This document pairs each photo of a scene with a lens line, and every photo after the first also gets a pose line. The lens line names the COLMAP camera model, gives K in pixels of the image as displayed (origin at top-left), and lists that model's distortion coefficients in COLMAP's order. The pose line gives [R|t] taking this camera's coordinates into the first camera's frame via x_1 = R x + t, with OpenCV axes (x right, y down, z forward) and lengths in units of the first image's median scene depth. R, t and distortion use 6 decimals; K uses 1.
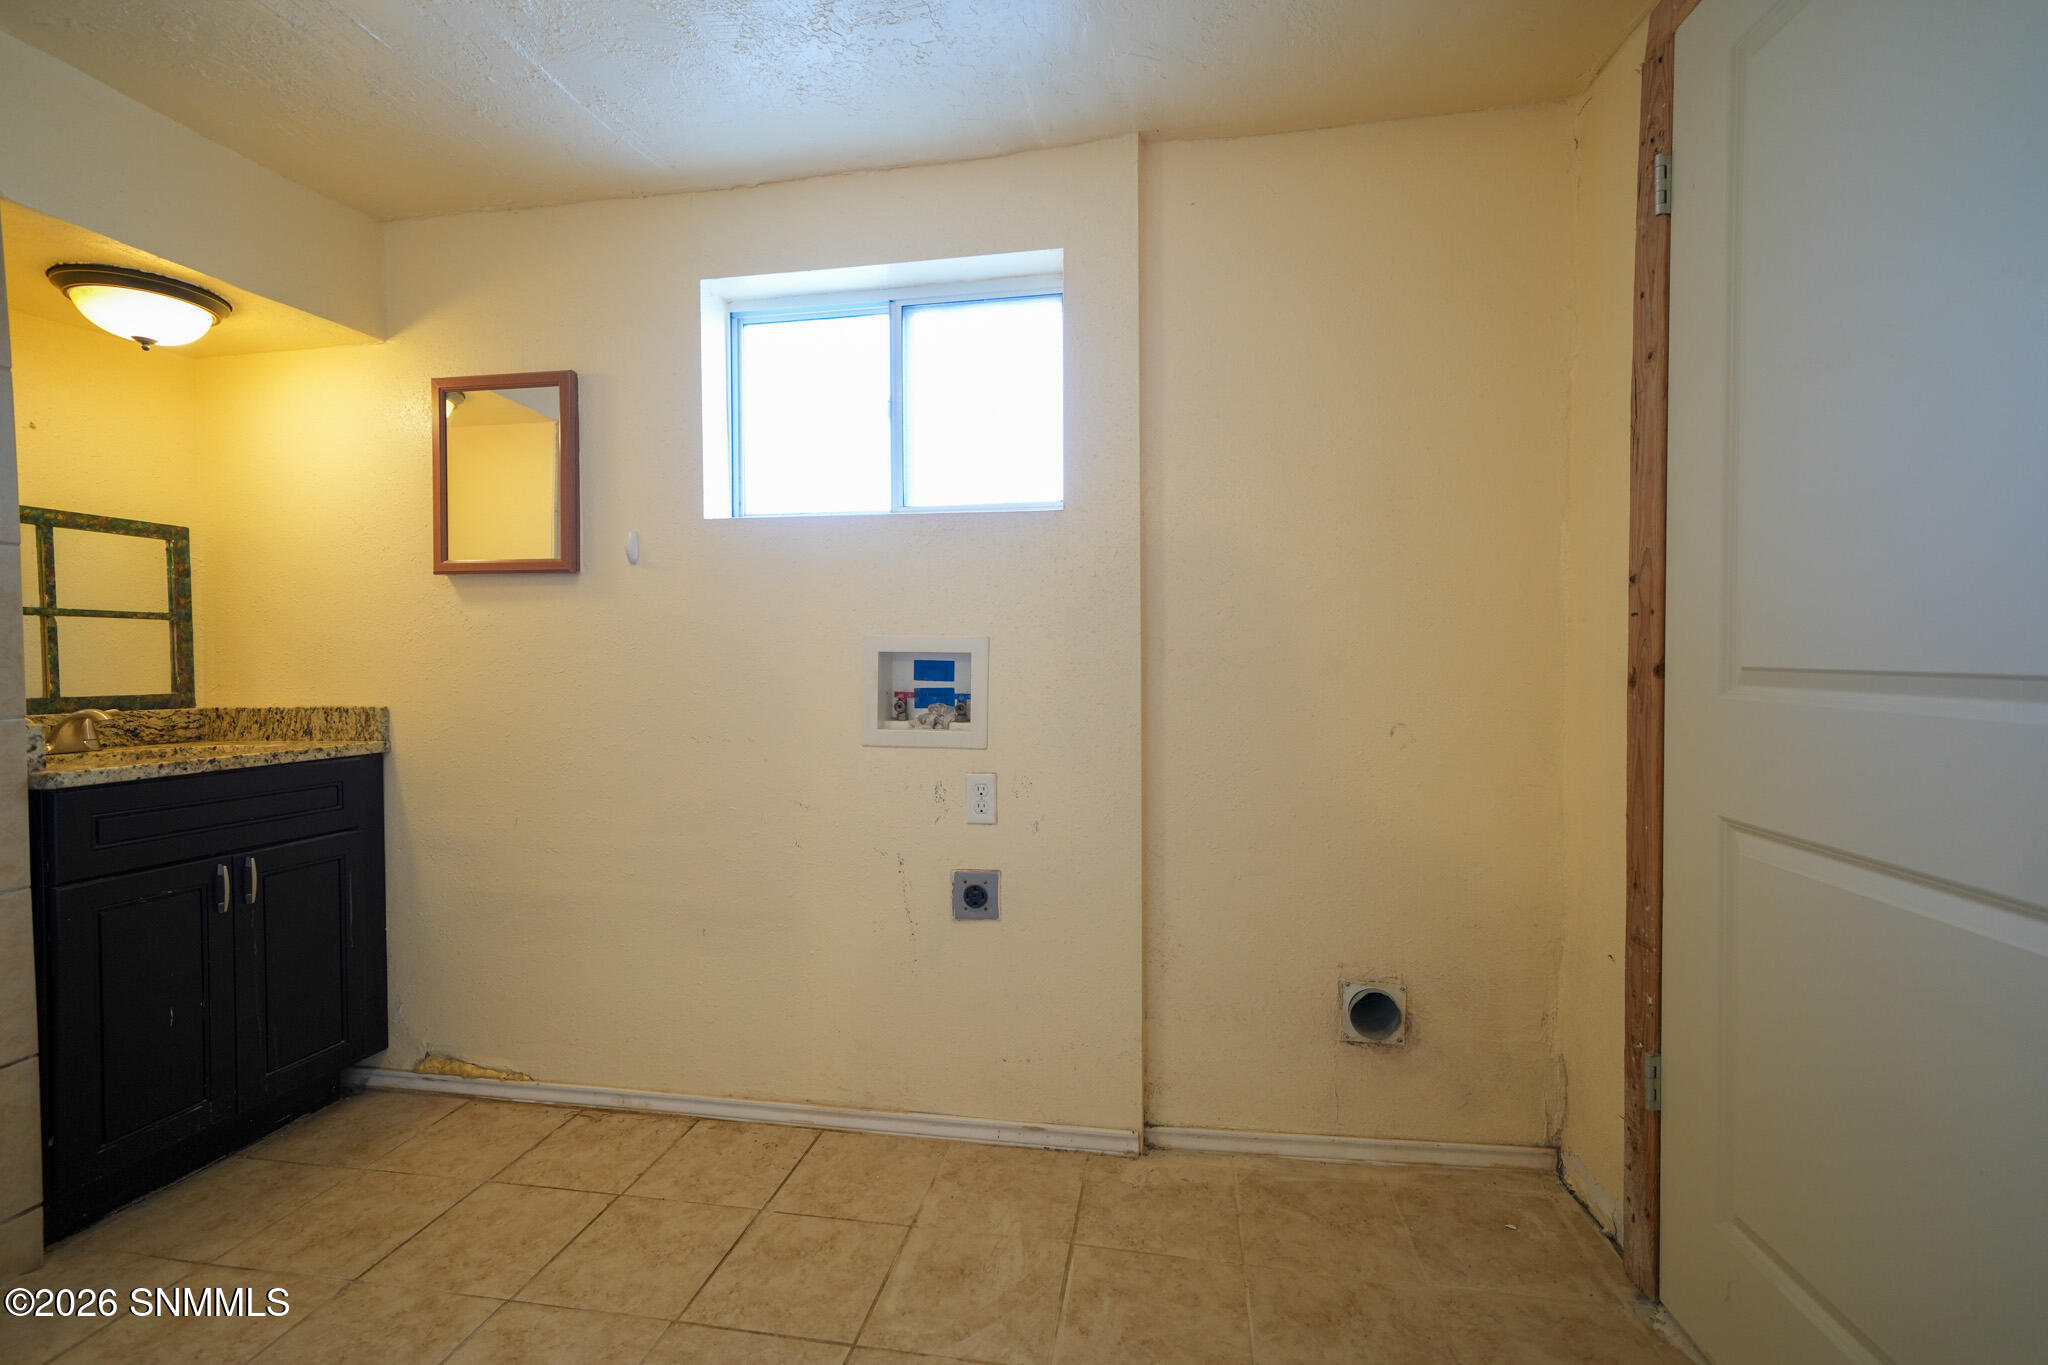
lens RADIAL K [[906.8, 0, 1022.4], [0, 906.8, 685.0], [0, 0, 1]] dist [0.008155, 0.002556]
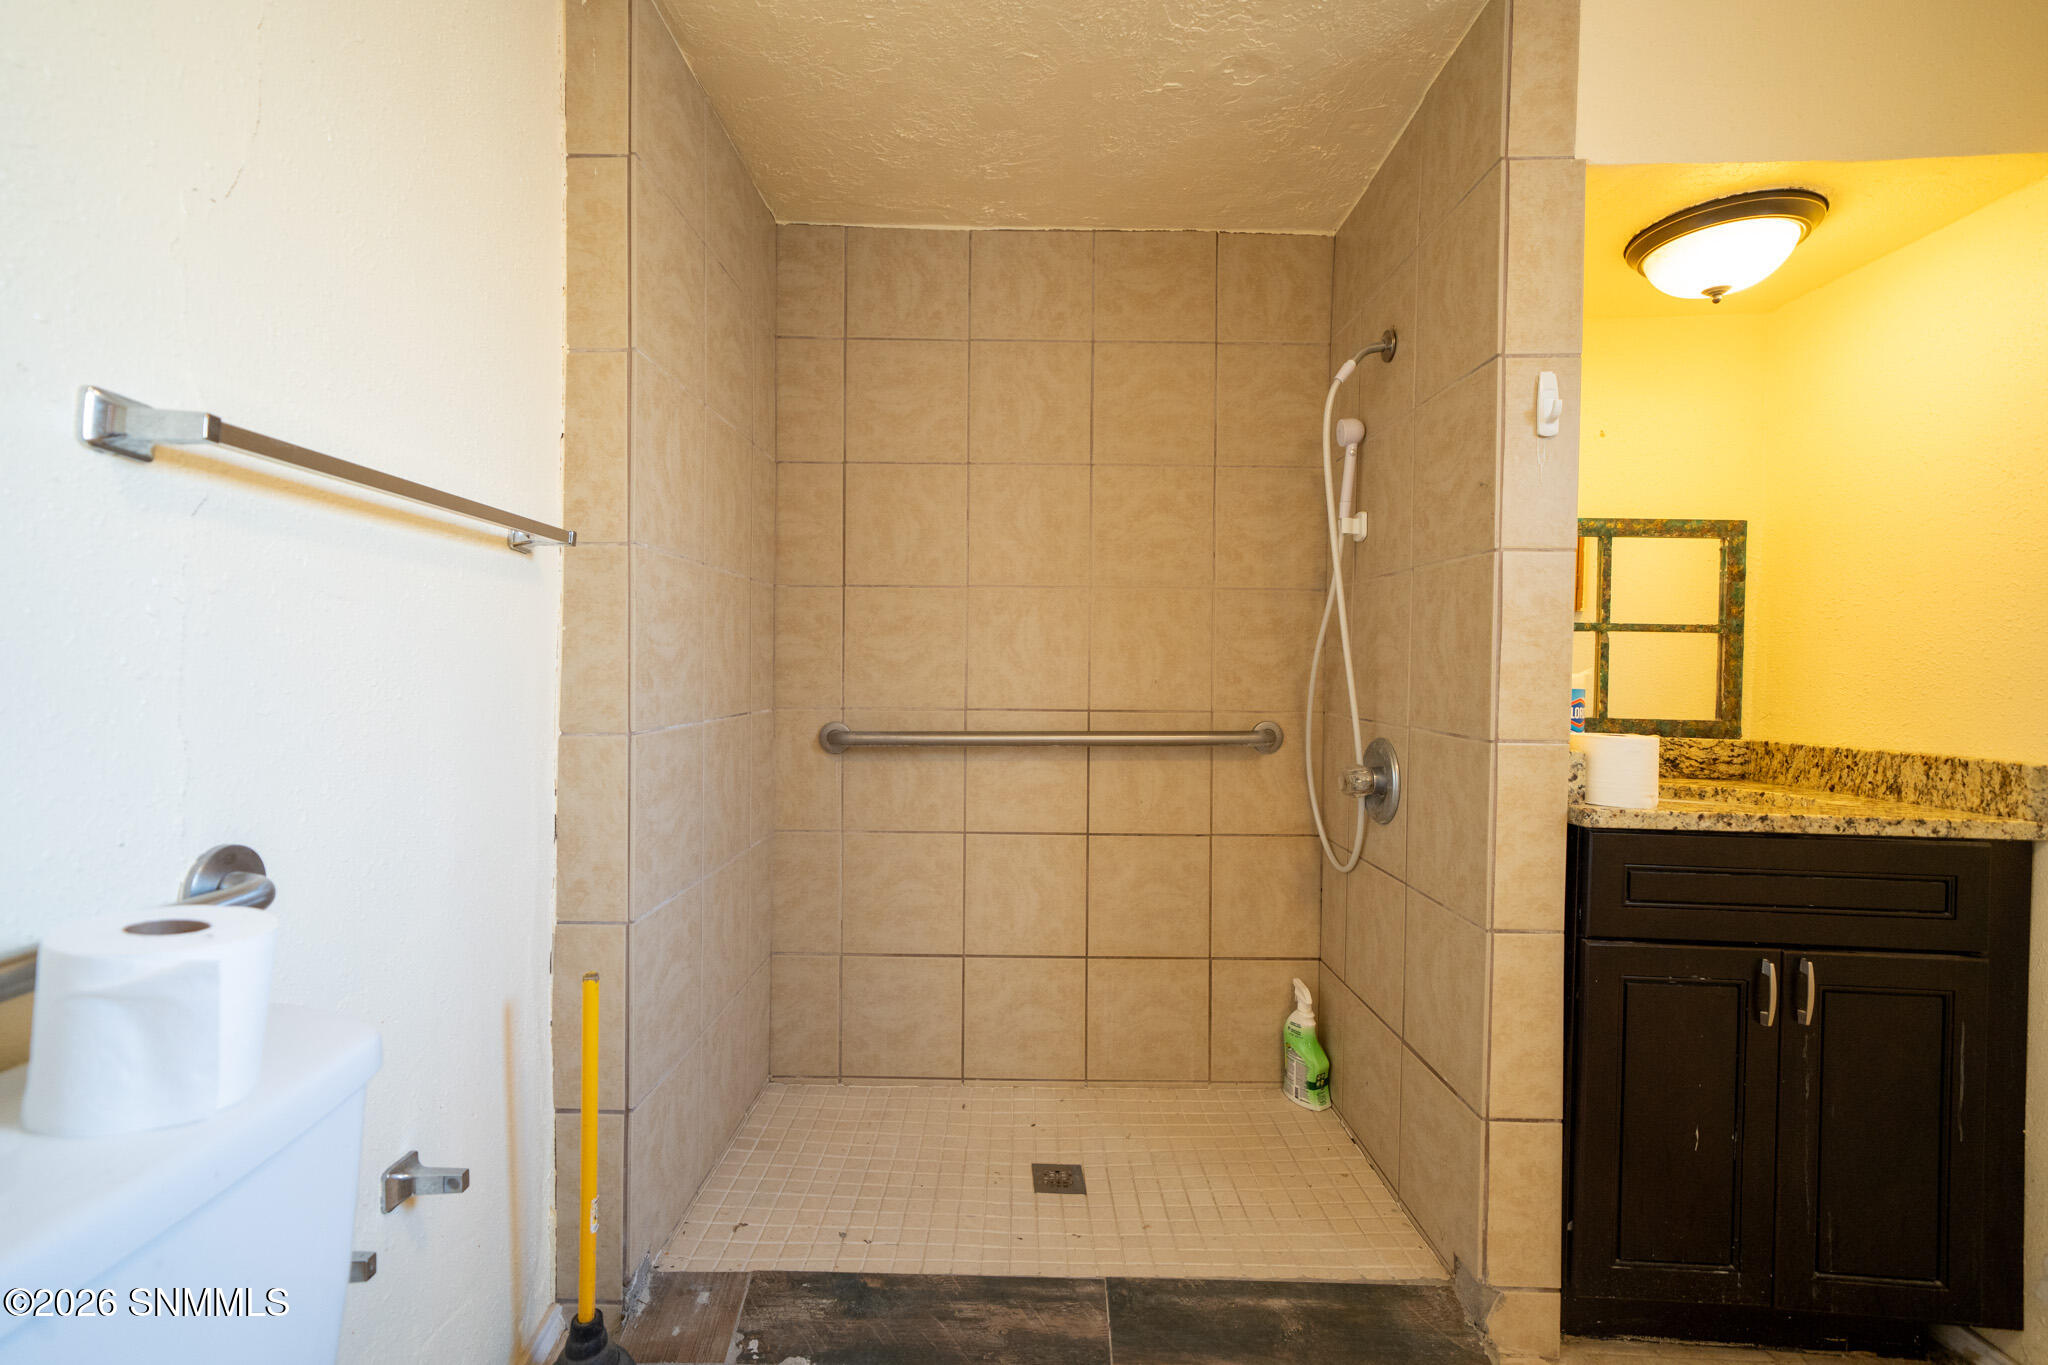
lens RADIAL K [[906.8, 0, 1018.2], [0, 906.8, 684.2], [0, 0, 1]] dist [0.008155, 0.002556]
pose [[0.172692, 0.024782, -0.984664, -0.232745], [-0.046516, 0.998773, 0.016979, -0.008891], [0.983877, 0.042871, 0.173633, 0.239679]]
